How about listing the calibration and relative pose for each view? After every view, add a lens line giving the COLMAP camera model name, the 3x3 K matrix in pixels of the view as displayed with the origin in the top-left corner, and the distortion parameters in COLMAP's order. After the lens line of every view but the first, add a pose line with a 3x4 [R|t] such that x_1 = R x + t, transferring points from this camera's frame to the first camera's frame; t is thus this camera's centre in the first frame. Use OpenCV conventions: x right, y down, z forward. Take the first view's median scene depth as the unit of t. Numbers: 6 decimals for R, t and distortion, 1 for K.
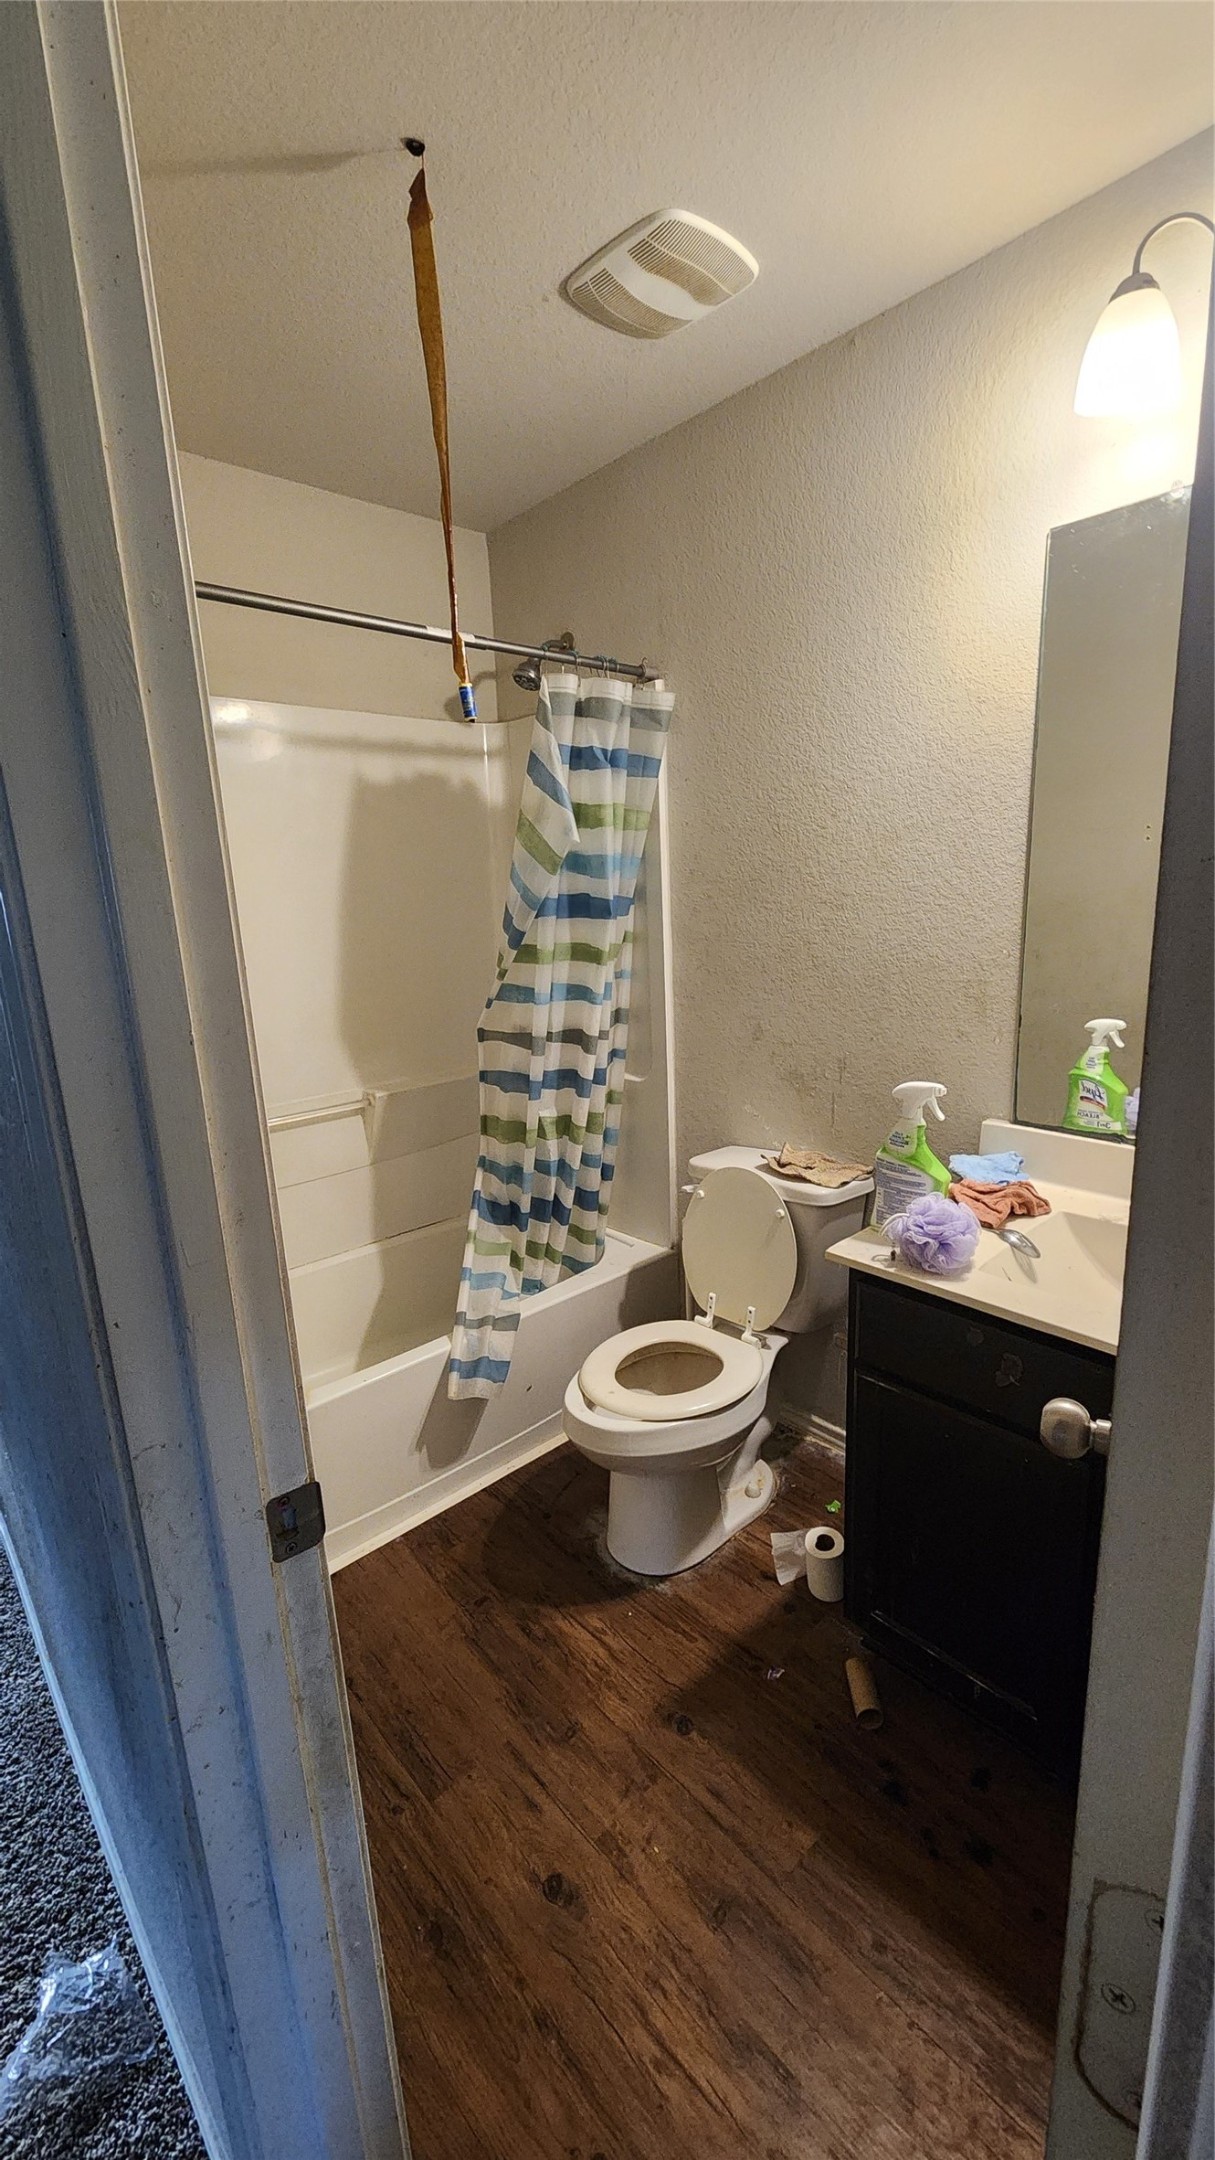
lens RADIAL K [[874.2, 0, 611.3], [0, 874.2, 1070.4], [0, 0, 1]] dist [0.000729, -0.003364]
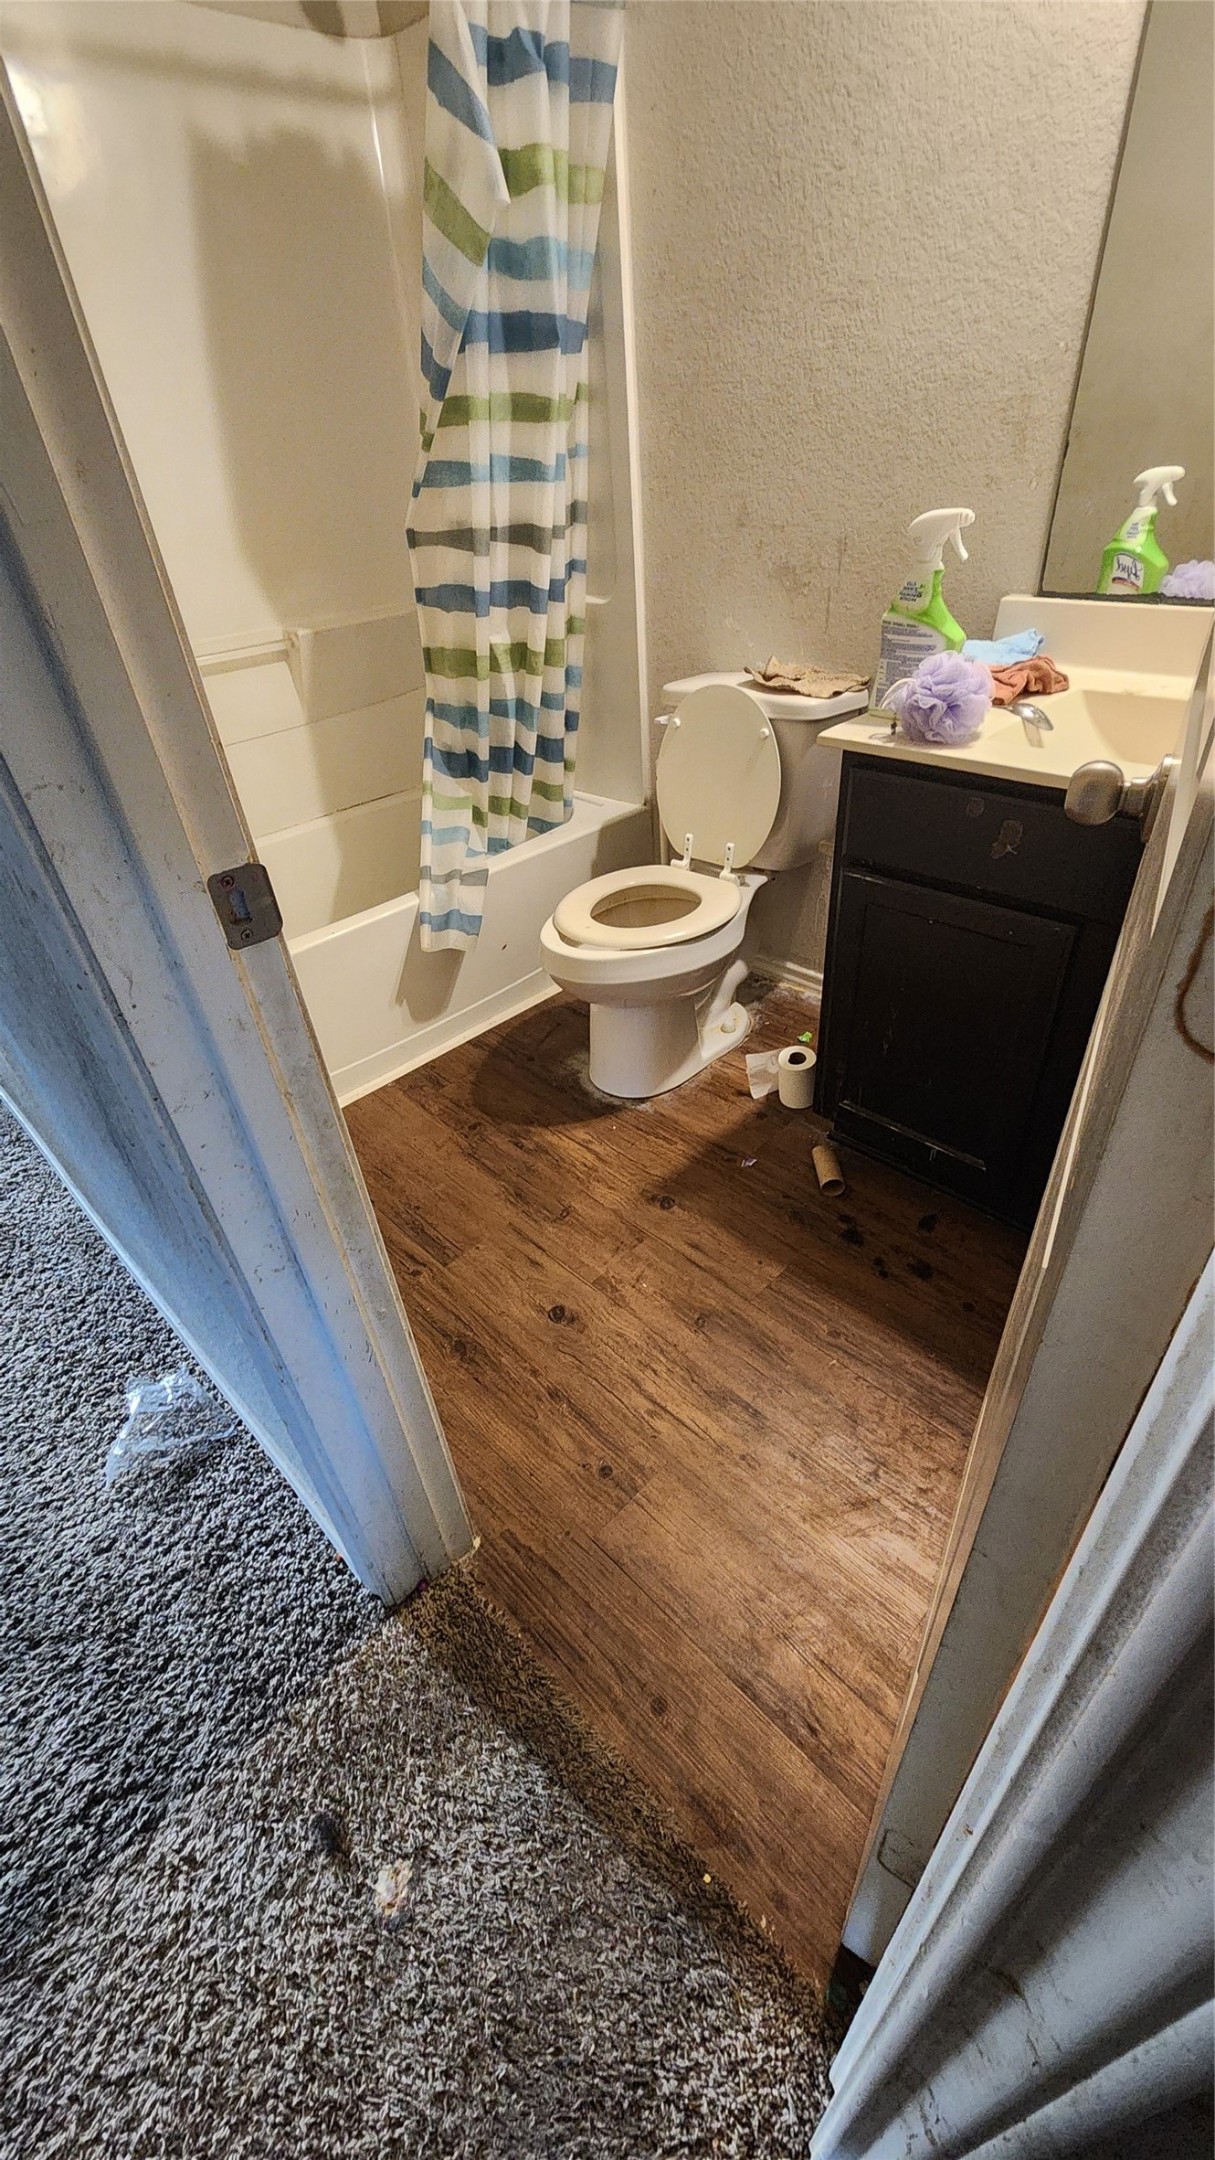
lens RADIAL K [[874.2, 0, 609.3], [0, 874.2, 1075.0], [0, 0, 1]] dist [0.000729, -0.003364]
pose [[0.998535, -0.048884, 0.023211, -0.006627], [0.035861, 0.918979, 0.392673, 0.141950], [-0.040526, -0.391265, 0.919385, 0.036489]]
